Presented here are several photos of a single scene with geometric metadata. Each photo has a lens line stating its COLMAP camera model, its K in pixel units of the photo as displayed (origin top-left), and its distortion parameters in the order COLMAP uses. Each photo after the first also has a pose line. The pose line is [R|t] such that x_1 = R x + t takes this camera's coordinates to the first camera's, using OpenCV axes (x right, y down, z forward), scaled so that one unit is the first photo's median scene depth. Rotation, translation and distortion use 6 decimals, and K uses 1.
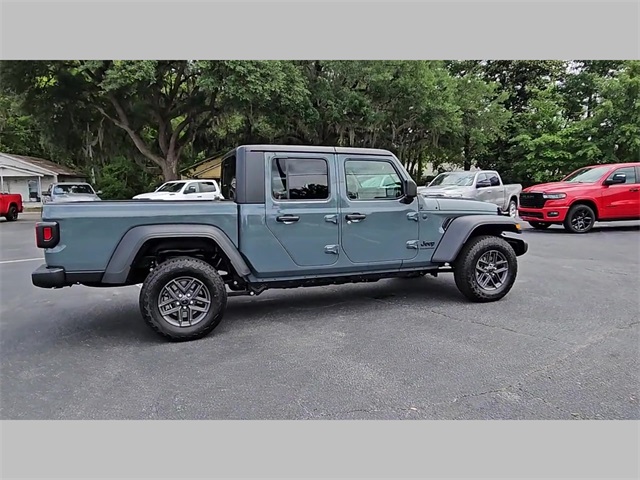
lens RADIAL K [[436.2, 0, 311.6], [0, 436.2, 244.4], [0, 0, 1]] dist [0.005150, -0.003378]
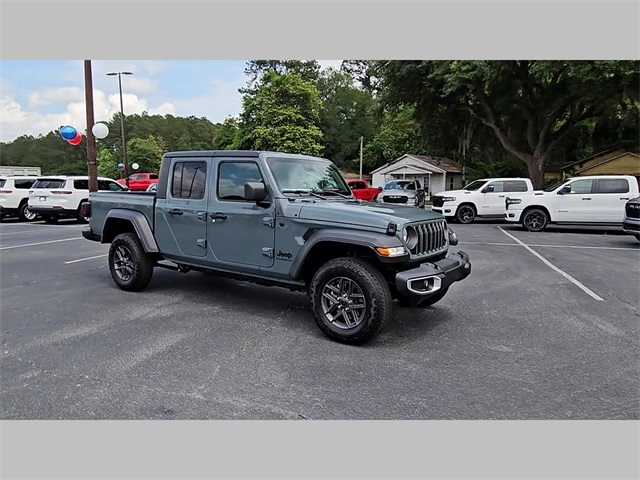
lens RADIAL K [[436.2, 0, 311.6], [0, 436.2, 244.4], [0, 0, 1]] dist [0.005150, -0.003378]
pose [[0.590616, 0.130908, -0.796264, 0.271750], [-0.125110, 0.989677, 0.069908, -0.024529], [0.797196, 0.058332, 0.600897, 0.137175]]
